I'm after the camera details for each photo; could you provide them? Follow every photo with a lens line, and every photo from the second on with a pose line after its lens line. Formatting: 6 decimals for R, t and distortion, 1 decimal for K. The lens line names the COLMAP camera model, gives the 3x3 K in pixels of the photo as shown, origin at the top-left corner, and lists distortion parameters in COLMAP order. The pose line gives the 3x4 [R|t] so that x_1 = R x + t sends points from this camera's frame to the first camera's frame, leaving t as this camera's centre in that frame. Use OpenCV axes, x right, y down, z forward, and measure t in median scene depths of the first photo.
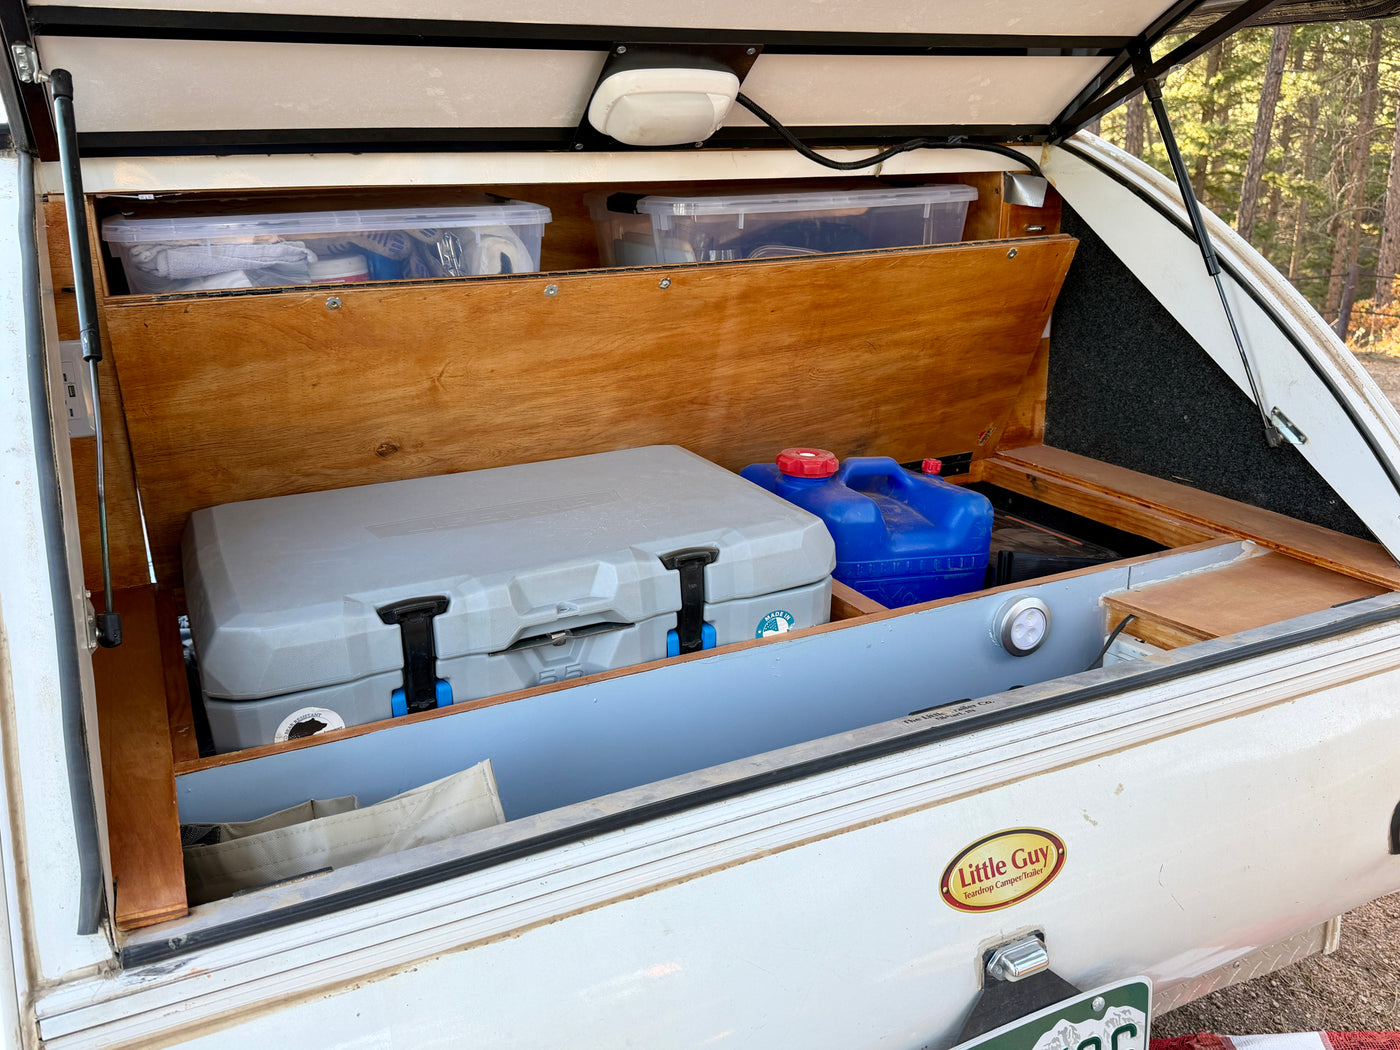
lens RADIAL K [[1091.3, 0, 700.1], [0, 1091.3, 516.4], [0, 0, 1]] dist [0.097563, -0.130486]
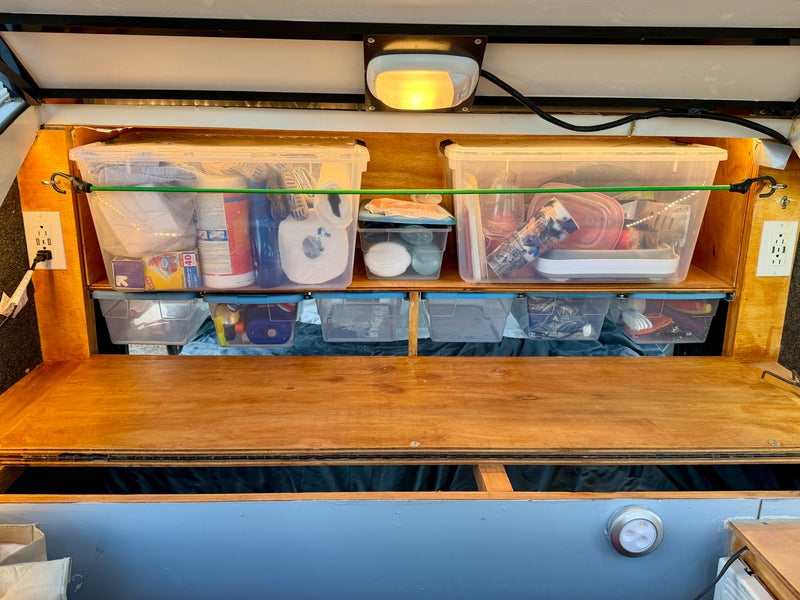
lens RADIAL K [[688.4, 0, 400.0], [0, 688.4, 300.0], [0, 0, 1]] dist [0.004483, 0.012668]
pose [[0.923260, 0.134910, -0.359709, 0.272830], [-0.150249, 0.988536, -0.014889, -0.084940], [0.353576, 0.067793, 0.932946, 0.212643]]
